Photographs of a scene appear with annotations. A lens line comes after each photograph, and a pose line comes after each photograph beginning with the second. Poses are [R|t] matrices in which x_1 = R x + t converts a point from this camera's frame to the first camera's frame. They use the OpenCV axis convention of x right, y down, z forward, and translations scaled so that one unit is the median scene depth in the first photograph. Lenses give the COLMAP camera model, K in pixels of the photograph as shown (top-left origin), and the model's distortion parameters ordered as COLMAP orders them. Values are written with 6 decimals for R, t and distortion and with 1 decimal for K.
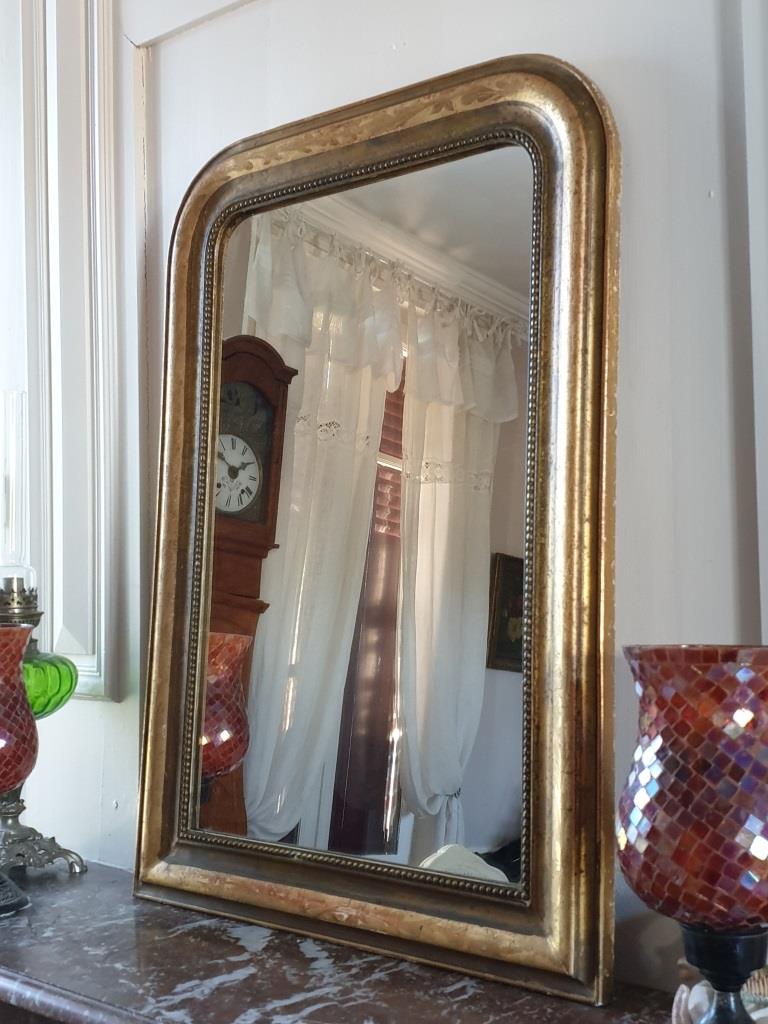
lens RADIAL K [[1258.7, 0, 384.7], [0, 1258.7, 514.0], [0, 0, 1]] dist [0.048082, 0.000000]
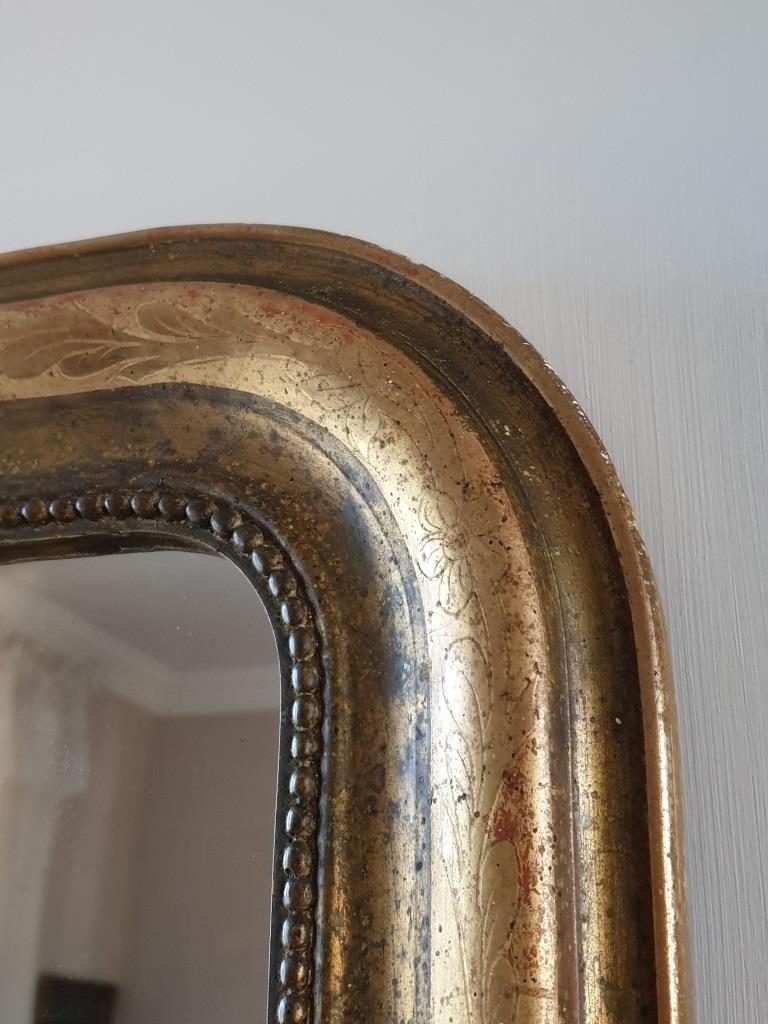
lens RADIAL K [[1258.7, 0, 384.4], [0, 1258.7, 513.6], [0, 0, 1]] dist [0.048082, 0.000000]
pose [[0.943284, 0.089752, 0.319624, 0.057016], [-0.015184, 0.973419, -0.228527, -0.246203], [-0.331639, 0.210713, 0.919574, 0.767269]]
